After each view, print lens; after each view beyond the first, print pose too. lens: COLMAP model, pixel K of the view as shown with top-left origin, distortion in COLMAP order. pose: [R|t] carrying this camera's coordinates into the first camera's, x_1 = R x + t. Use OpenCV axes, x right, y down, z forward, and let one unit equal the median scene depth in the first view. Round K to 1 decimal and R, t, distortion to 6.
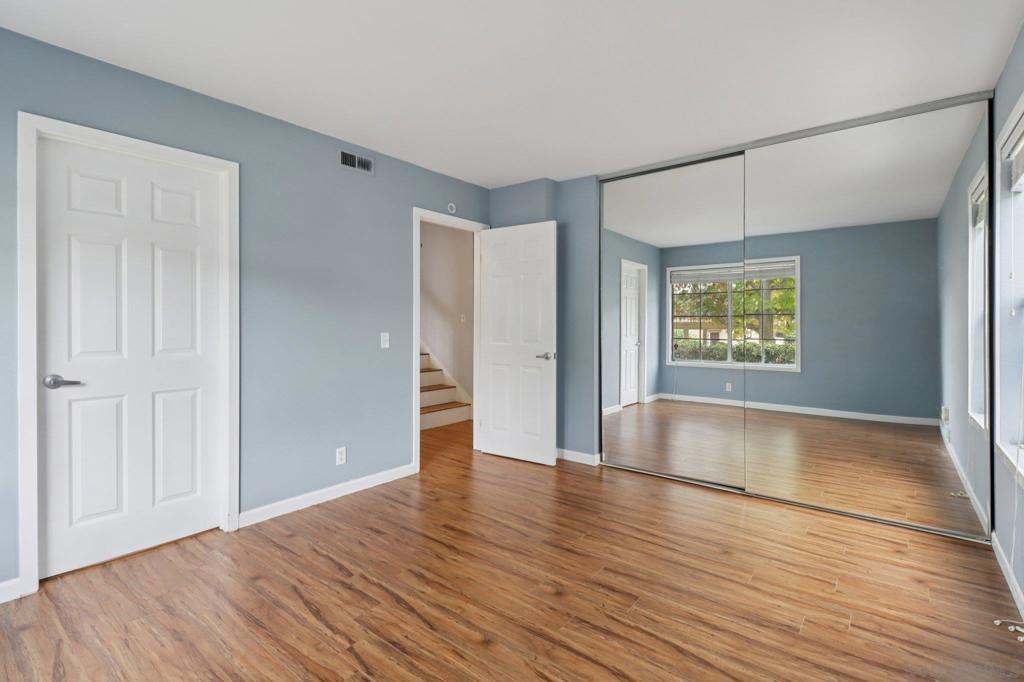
lens RADIAL K [[478.0, 0, 515.9], [0, 478.0, 329.5], [0, 0, 1]] dist [0.000078, -0.010188]
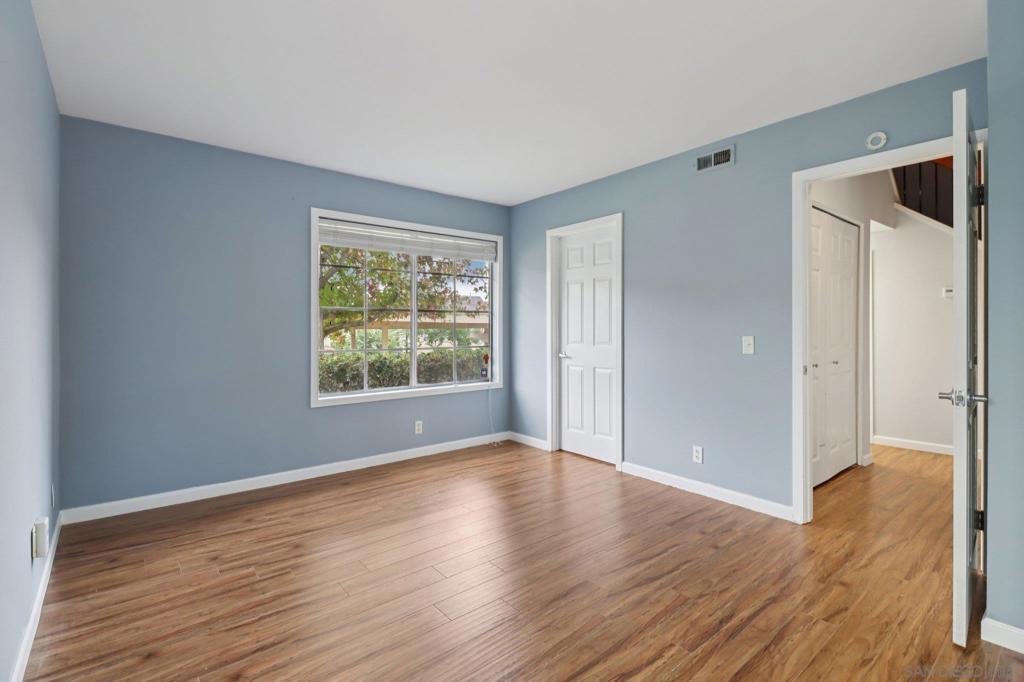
lens RADIAL K [[478.0, 0, 515.9], [0, 478.0, 329.5], [0, 0, 1]] dist [0.000078, -0.010188]
pose [[-0.218962, 0.009081, -0.975691, 0.710945], [-0.003148, 0.999945, 0.010014, -0.013527], [0.975728, 0.005264, -0.218921, 0.826404]]
